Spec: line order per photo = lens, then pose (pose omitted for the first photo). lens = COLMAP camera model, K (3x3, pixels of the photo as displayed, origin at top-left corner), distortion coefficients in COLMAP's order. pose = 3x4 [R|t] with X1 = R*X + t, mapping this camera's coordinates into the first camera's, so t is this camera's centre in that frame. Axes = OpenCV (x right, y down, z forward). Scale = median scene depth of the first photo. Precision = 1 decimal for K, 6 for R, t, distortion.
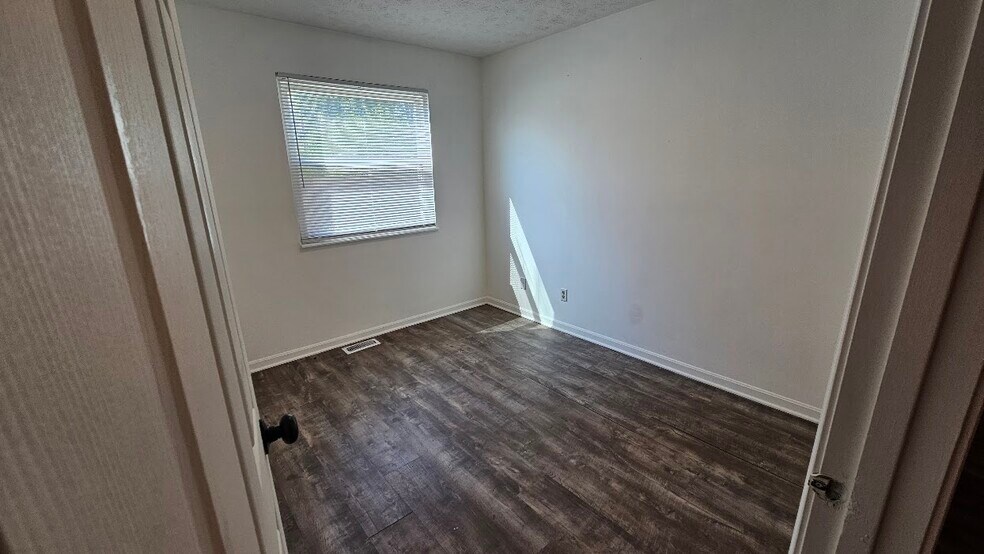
lens RADIAL K [[401.9, 0, 496.7], [0, 401.9, 283.1], [0, 0, 1]] dist [-0.007367, 0.000308]
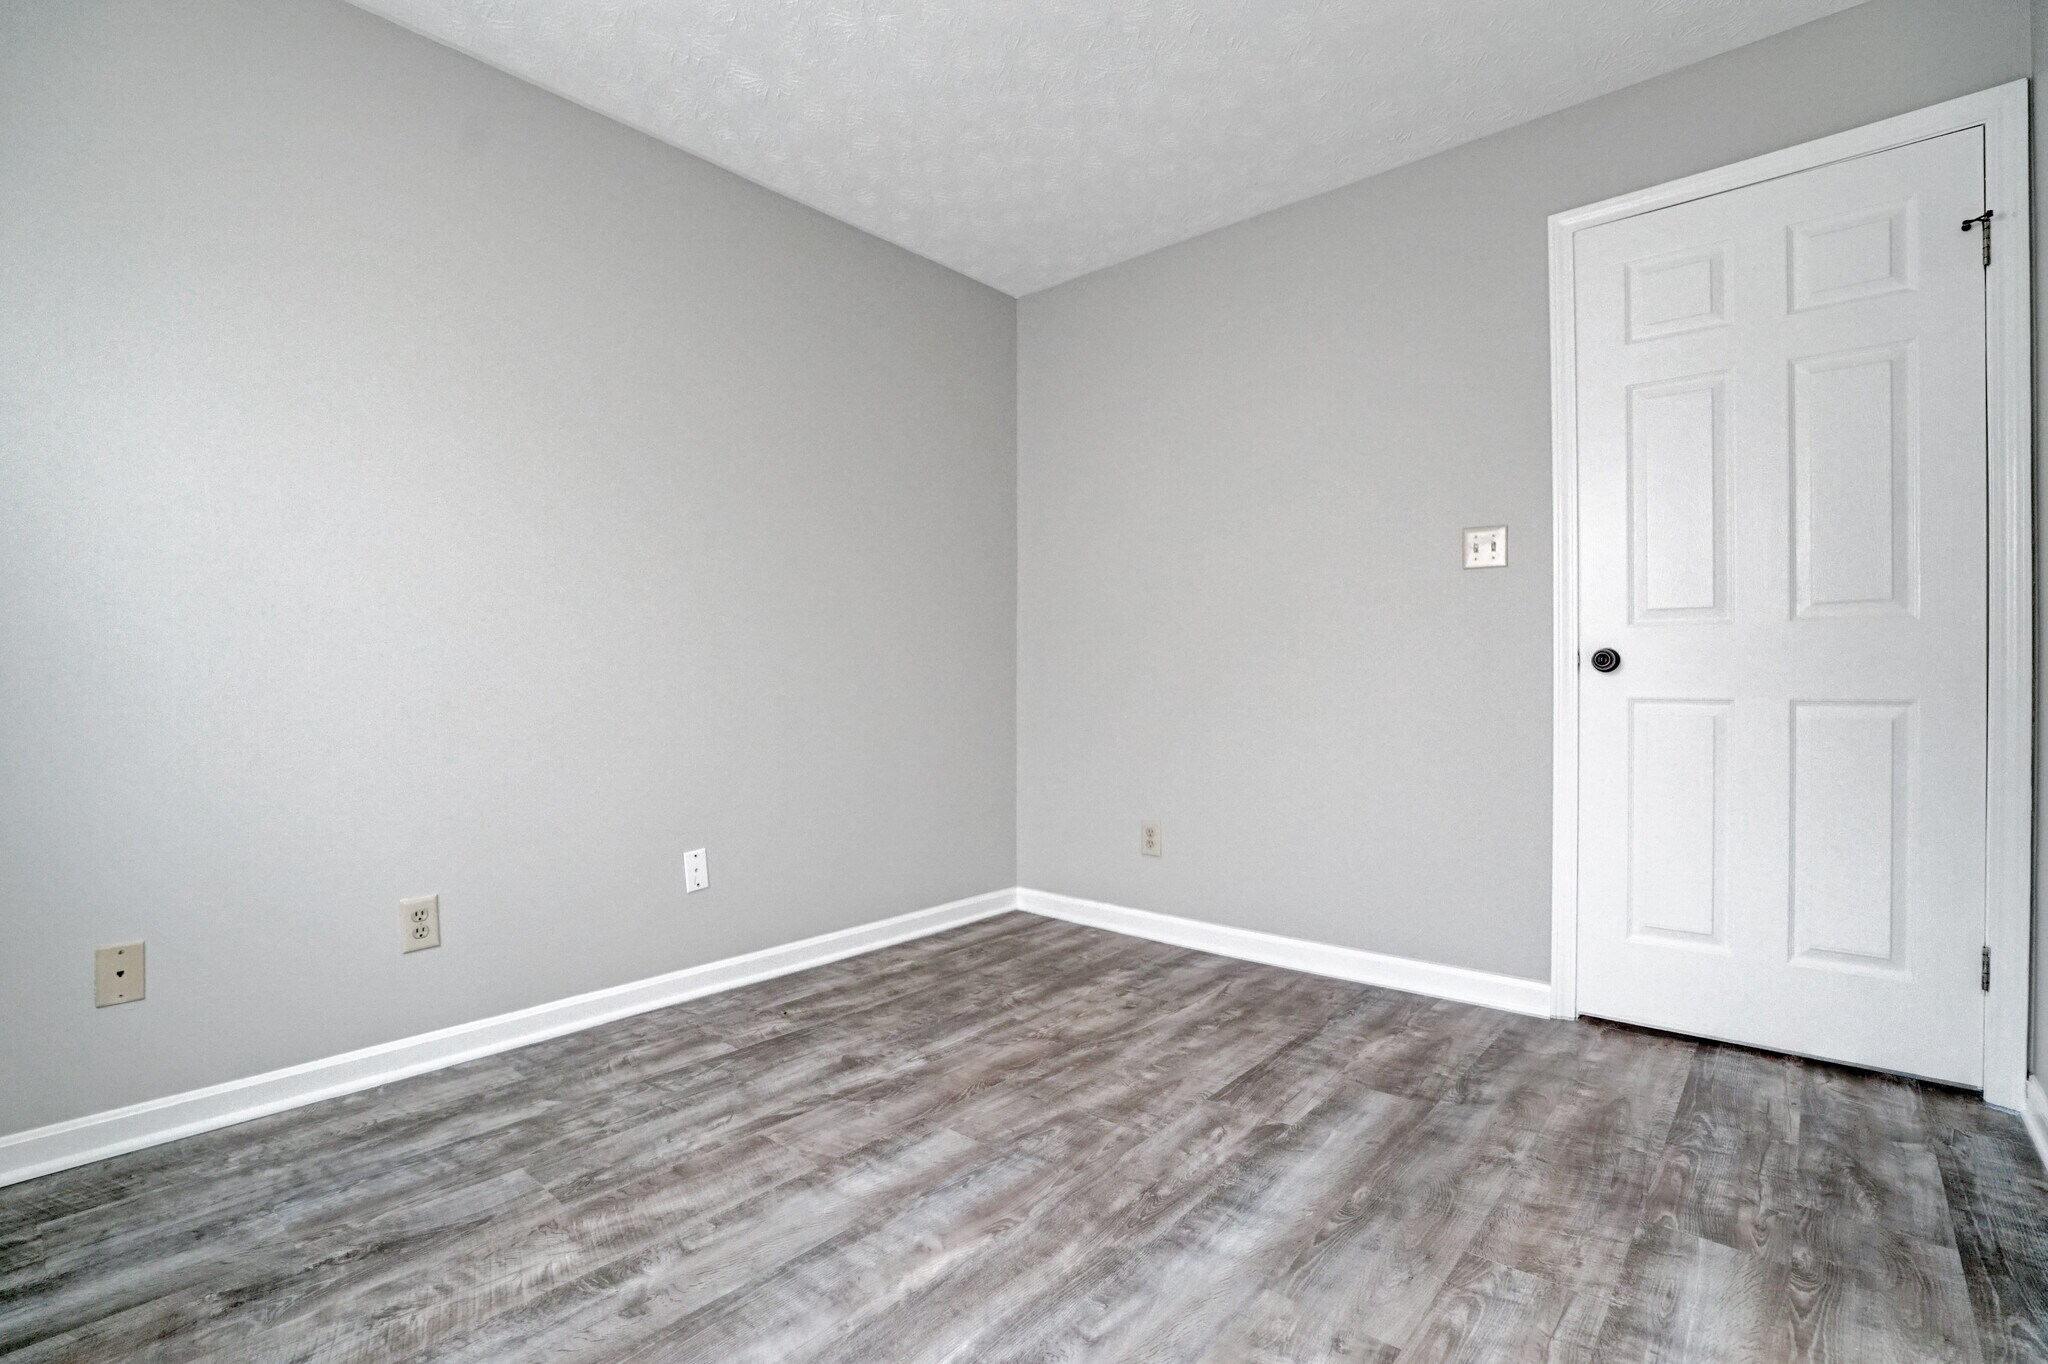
lens RADIAL K [[944.6, 0, 1017.8], [0, 944.6, 680.9], [0, 0, 1]] dist [-0.058625, 0.019155]
pose [[-0.140166, 0.017673, 0.989970, -0.640849], [0.274378, 0.961377, 0.021686, -0.038587], [-0.951352, 0.274666, -0.139602, 0.880638]]
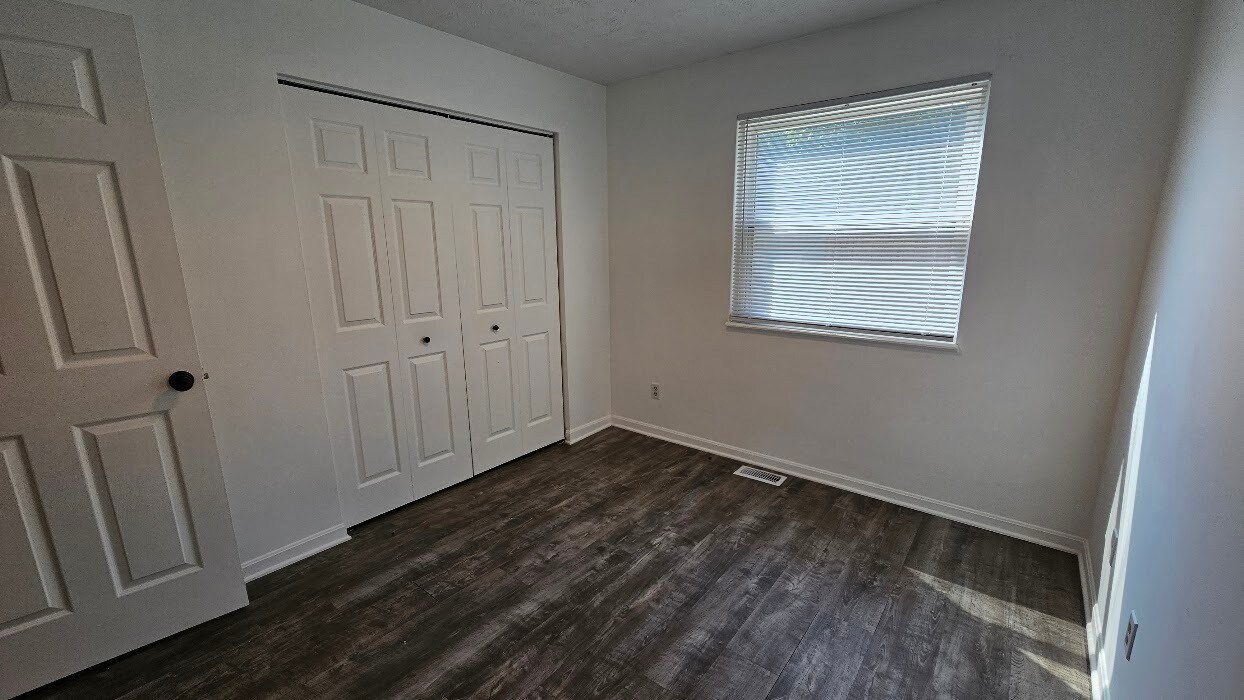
lens RADIAL K [[508.1, 0, 627.9], [0, 508.1, 357.7], [0, 0, 1]] dist [-0.007367, 0.000308]
pose [[0.184531, 0.239156, -0.953285, 0.546086], [-0.262803, 0.946631, 0.186614, -0.188129], [0.947039, 0.216090, 0.237533, 0.653239]]
